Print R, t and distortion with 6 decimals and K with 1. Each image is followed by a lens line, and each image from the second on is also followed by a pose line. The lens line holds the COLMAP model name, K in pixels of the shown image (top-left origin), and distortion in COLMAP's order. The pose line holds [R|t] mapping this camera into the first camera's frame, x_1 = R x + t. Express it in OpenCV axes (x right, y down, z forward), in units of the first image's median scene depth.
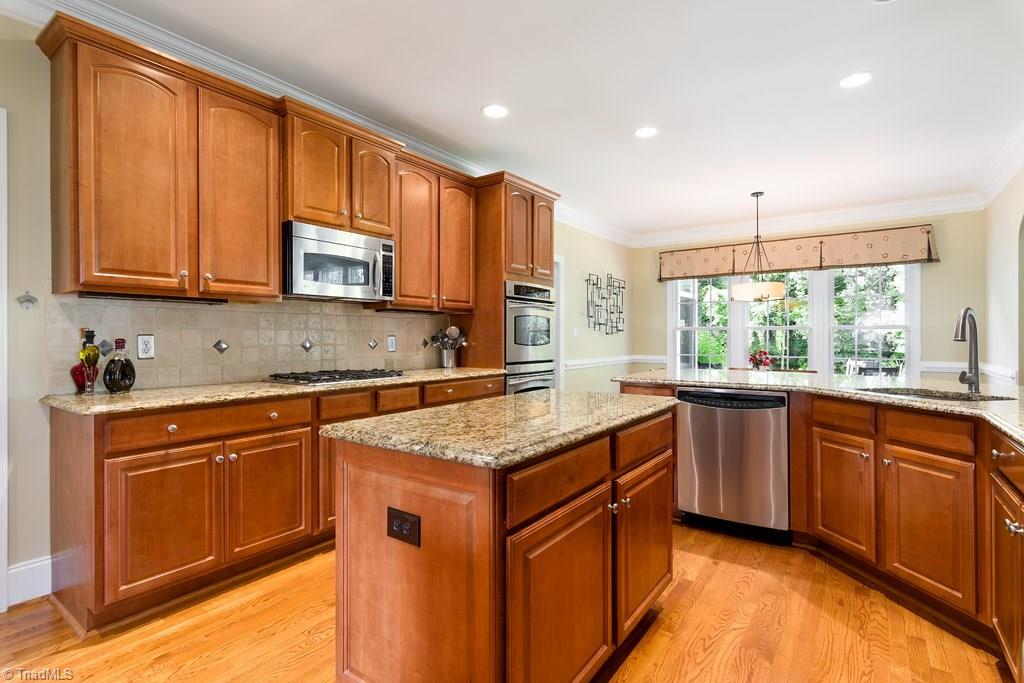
lens RADIAL K [[496.2, 0, 512.7], [0, 496.2, 337.7], [0, 0, 1]] dist [0.002004, -0.001648]
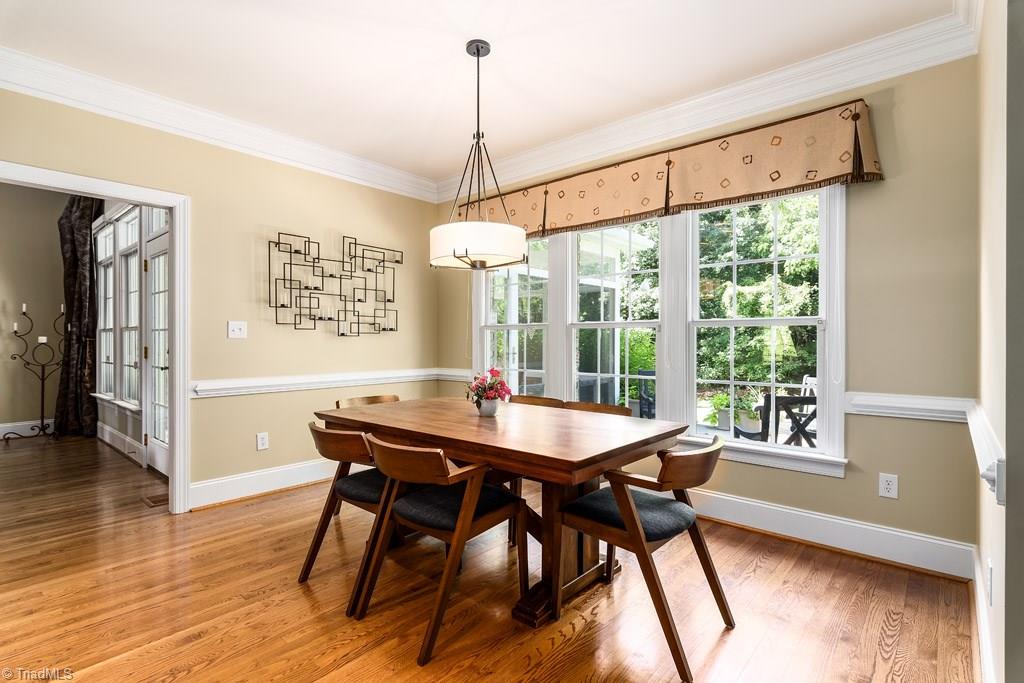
lens RADIAL K [[496.2, 0, 510.3], [0, 496.2, 341.7], [0, 0, 1]] dist [0.002004, -0.001648]
pose [[0.994627, 0.002619, -0.103489, 0.507179], [-0.002368, 0.999994, 0.002555, -0.001406], [0.103495, -0.002297, 0.994627, 0.452591]]
